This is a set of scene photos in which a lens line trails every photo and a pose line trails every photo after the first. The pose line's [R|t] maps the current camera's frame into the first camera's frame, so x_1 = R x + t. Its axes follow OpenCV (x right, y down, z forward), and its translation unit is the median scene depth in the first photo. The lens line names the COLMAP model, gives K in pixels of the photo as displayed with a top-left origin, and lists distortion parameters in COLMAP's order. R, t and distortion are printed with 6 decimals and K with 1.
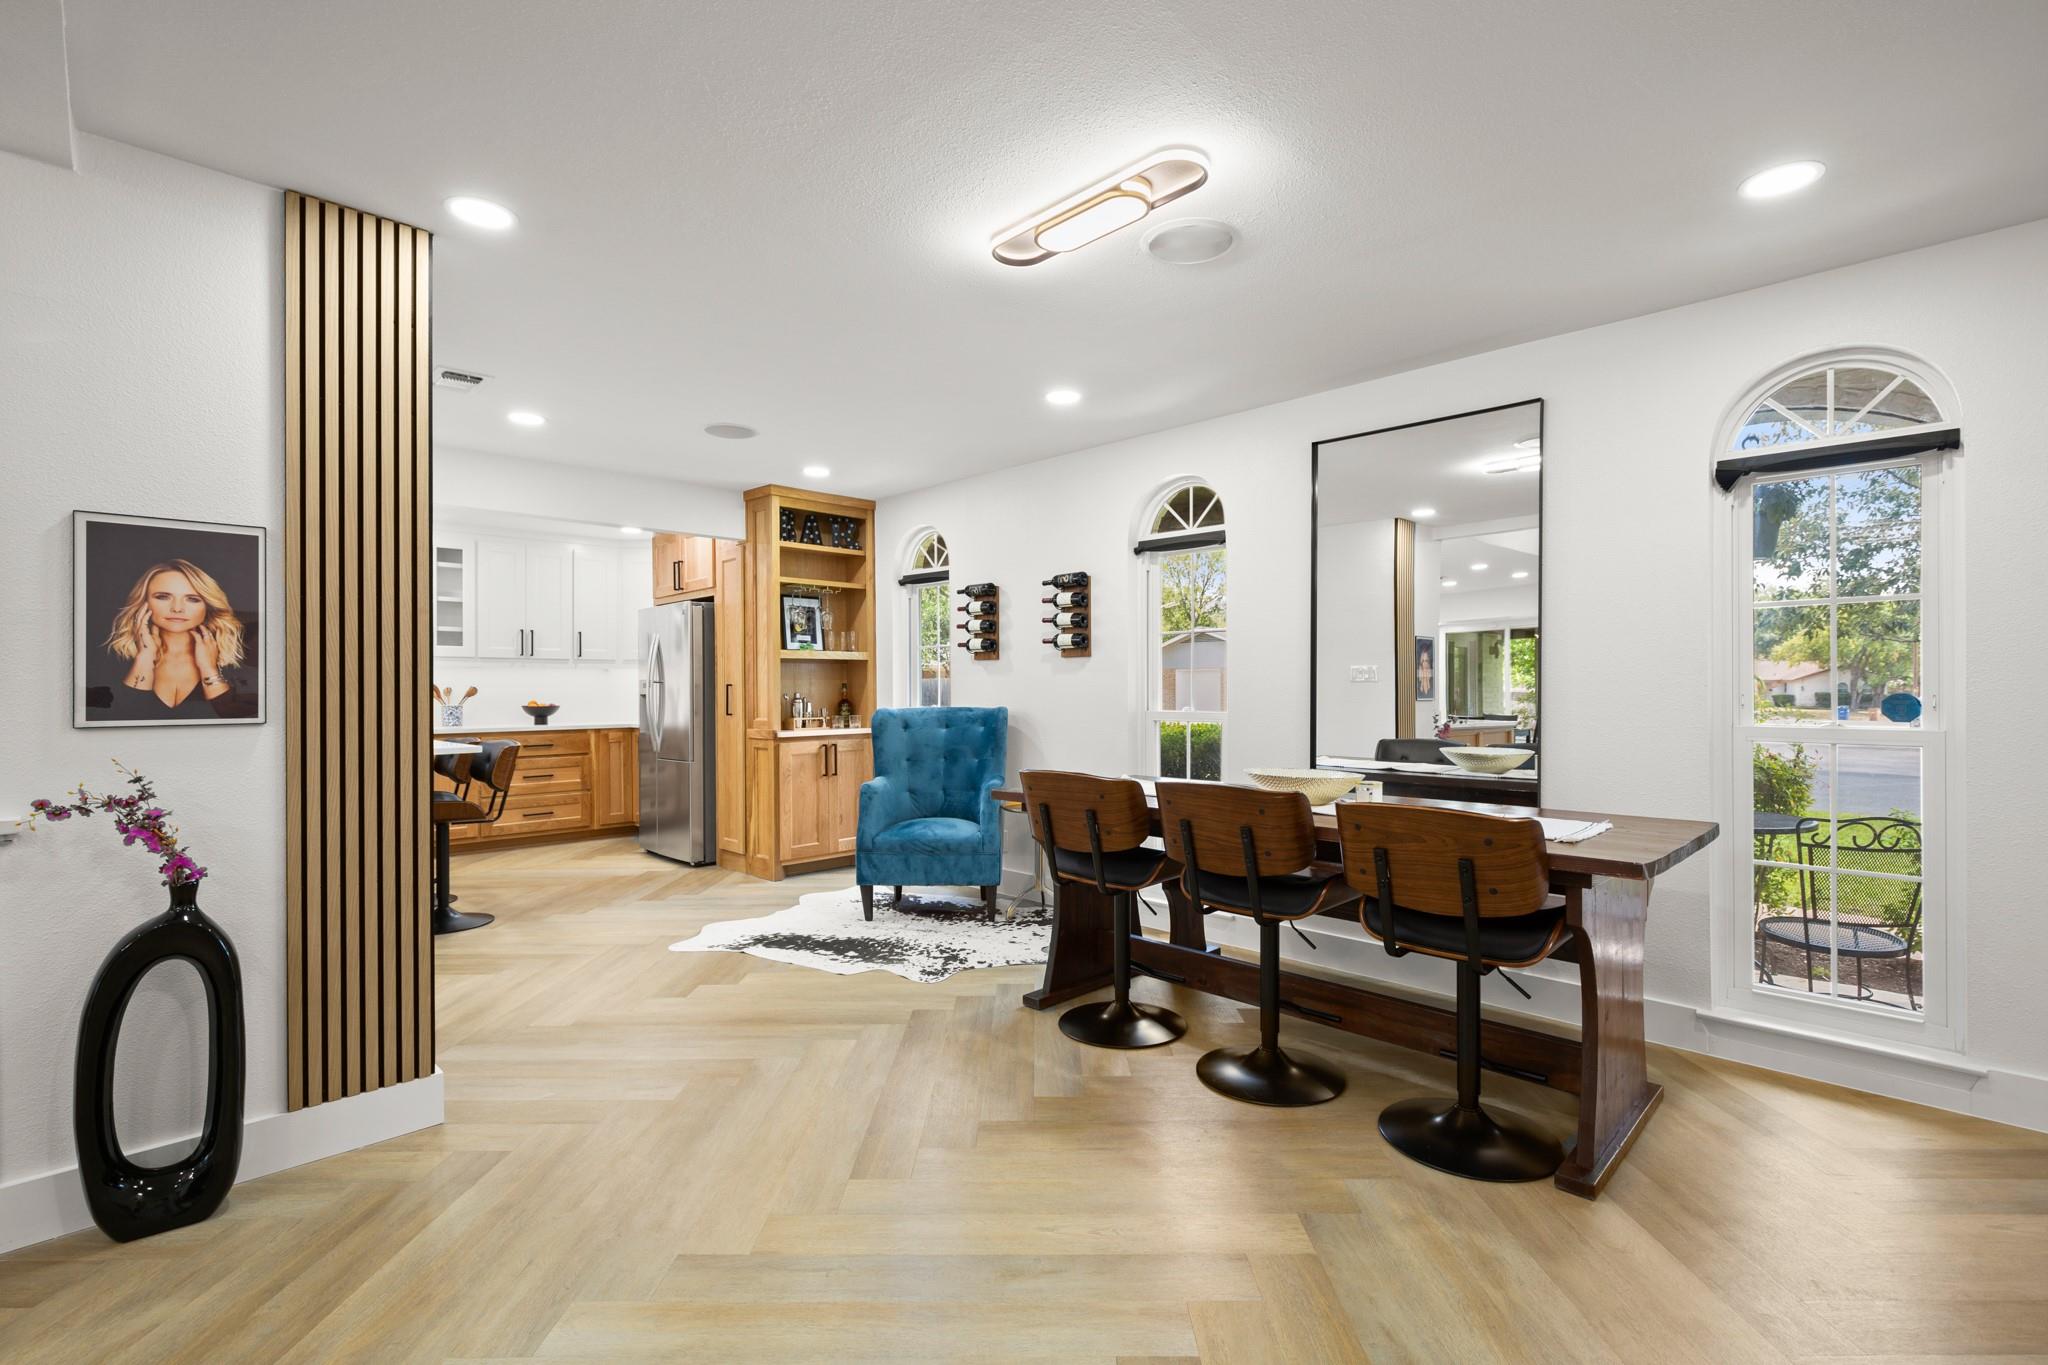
lens RADIAL K [[941.5, 0, 1032.7], [0, 941.5, 678.0], [0, 0, 1]] dist [0.008476, -0.002115]
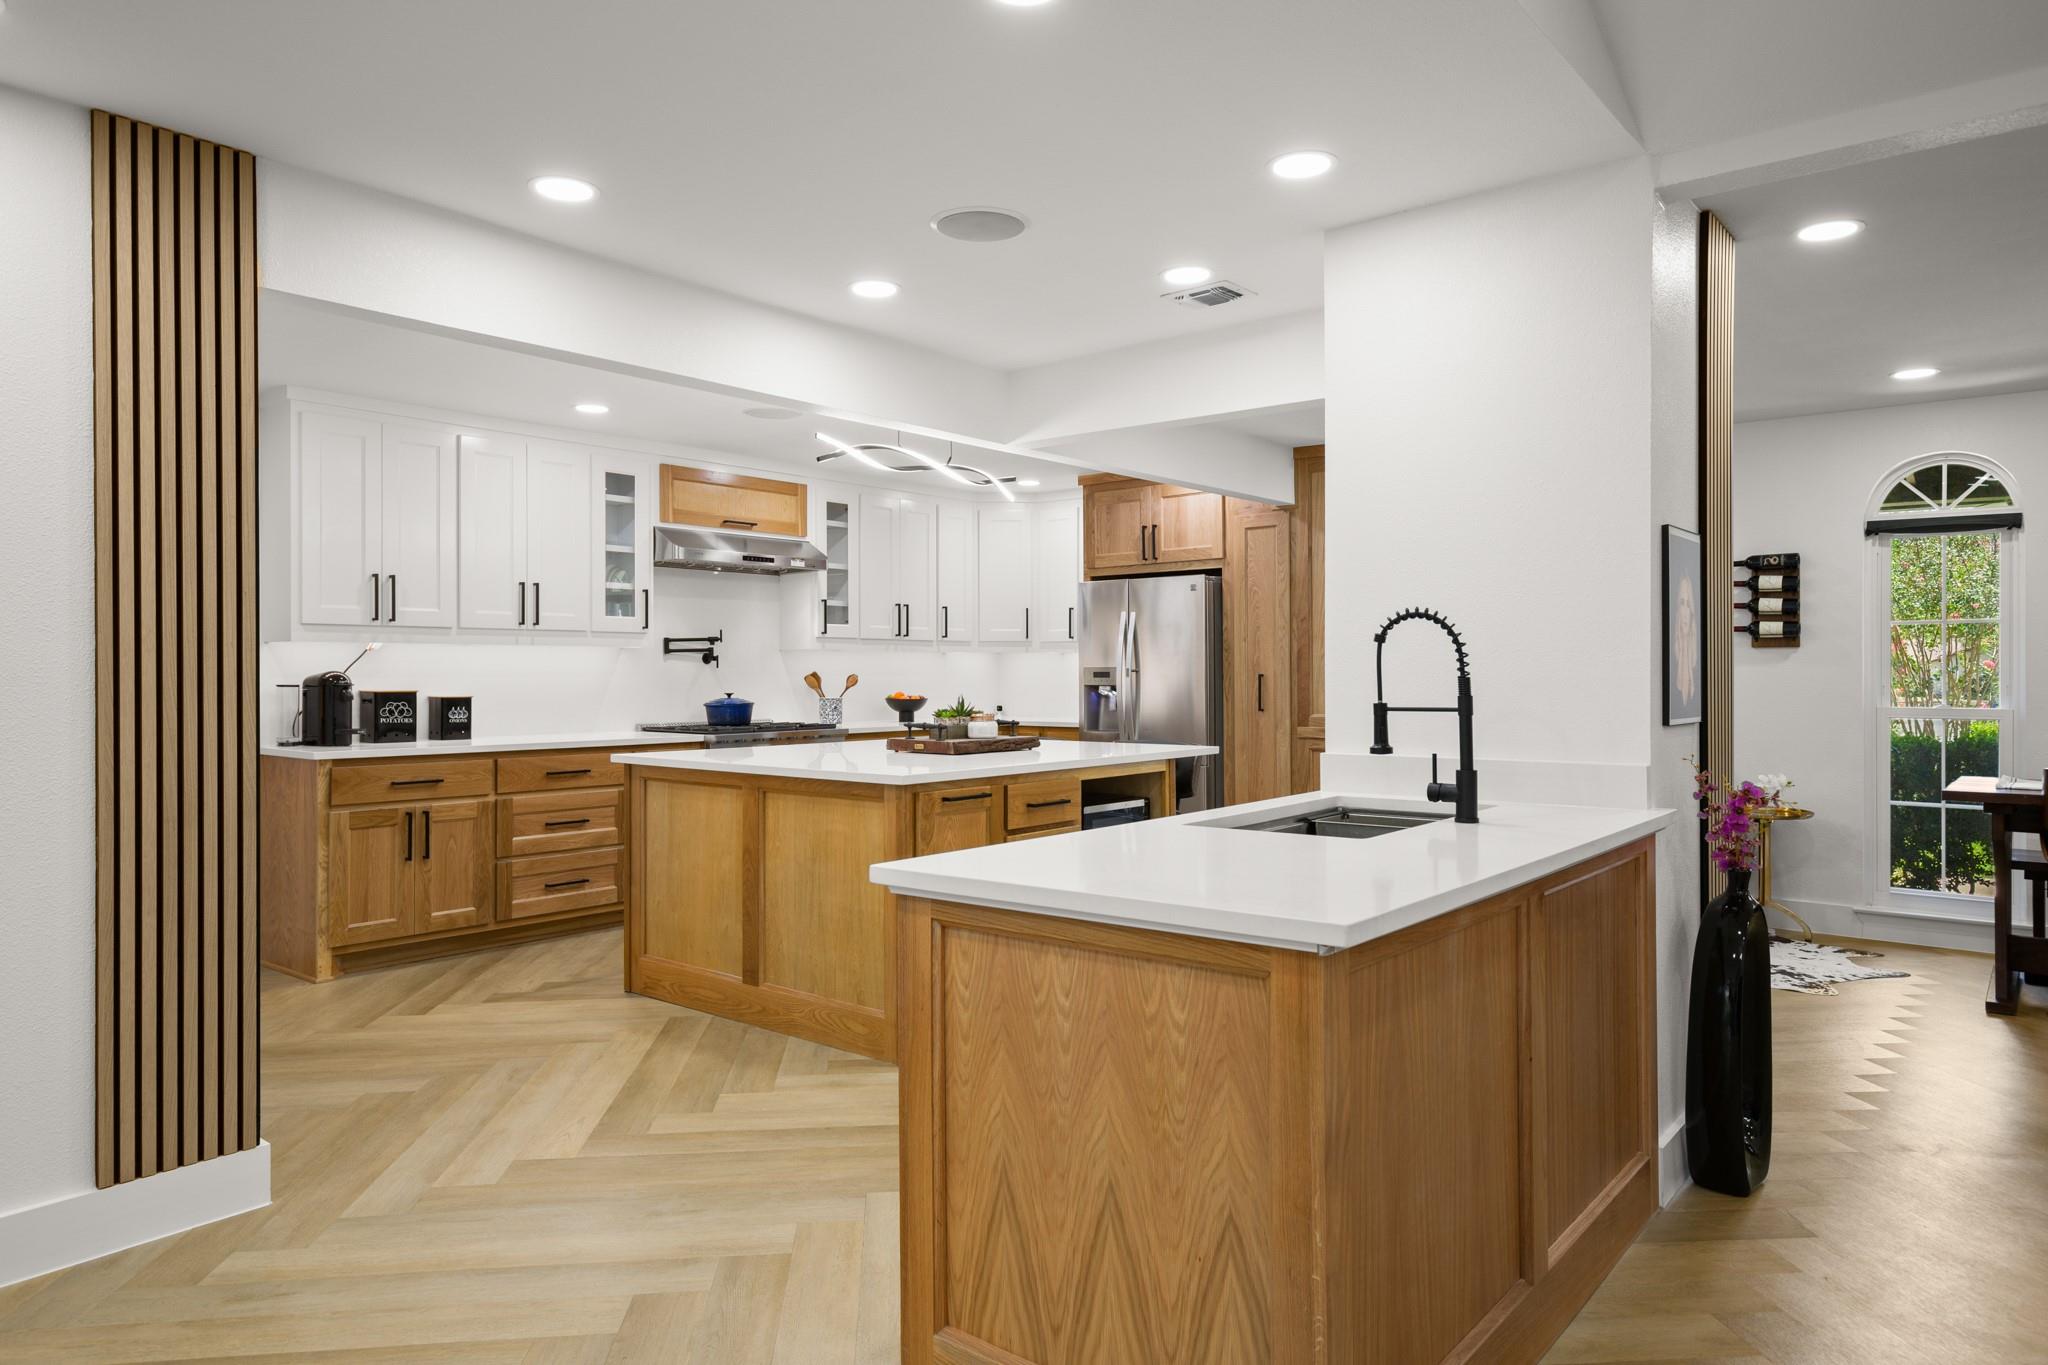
lens RADIAL K [[1304.8, 0, 1031.2], [0, 1304.8, 656.1], [0, 0, 1]] dist [0.021050, 0.000884]
pose [[0.994765, 0.004767, 0.102082, -0.852565], [-0.004756, 0.999989, -0.000351, -0.010778], [-0.102082, -0.000136, 0.994776, -0.189882]]
